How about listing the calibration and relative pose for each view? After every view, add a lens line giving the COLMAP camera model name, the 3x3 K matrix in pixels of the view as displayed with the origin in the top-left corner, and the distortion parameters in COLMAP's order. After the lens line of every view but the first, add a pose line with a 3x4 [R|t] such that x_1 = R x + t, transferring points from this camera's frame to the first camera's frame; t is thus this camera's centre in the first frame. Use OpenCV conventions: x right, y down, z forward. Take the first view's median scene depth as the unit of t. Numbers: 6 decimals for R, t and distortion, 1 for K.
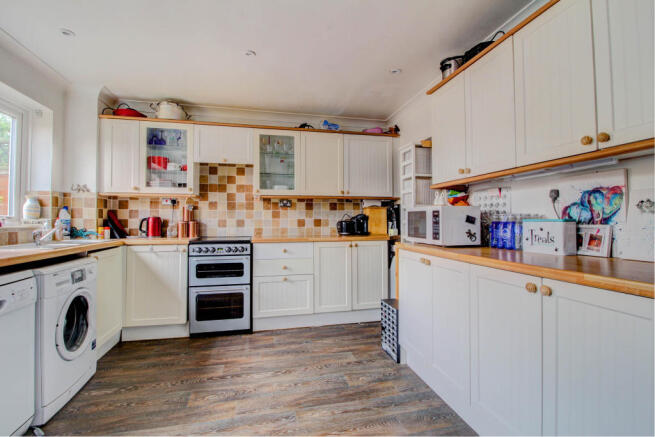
lens RADIAL K [[302.8, 0, 326.5], [0, 302.8, 214.6], [0, 0, 1]] dist [0.001736, -0.011402]
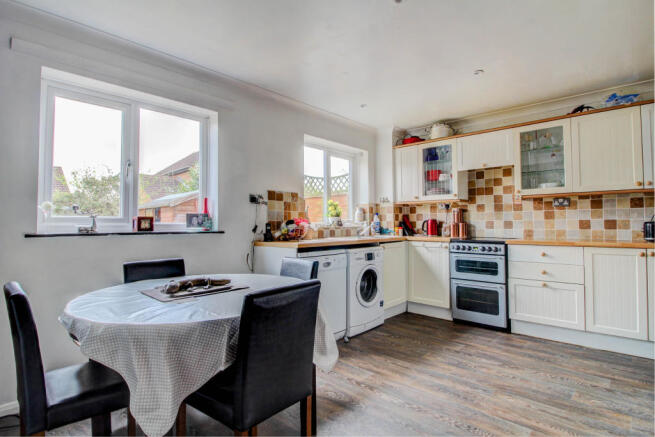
lens RADIAL K [[322.0, 0, 327.5], [0, 322.0, 218.5], [0, 0, 1]] dist [-0.000919, -0.000330]
pose [[0.568241, -0.013797, -0.822746, 0.298935], [0.019553, 0.999803, -0.003261, 0.000285], [0.822630, -0.014234, 0.568399, -0.104777]]
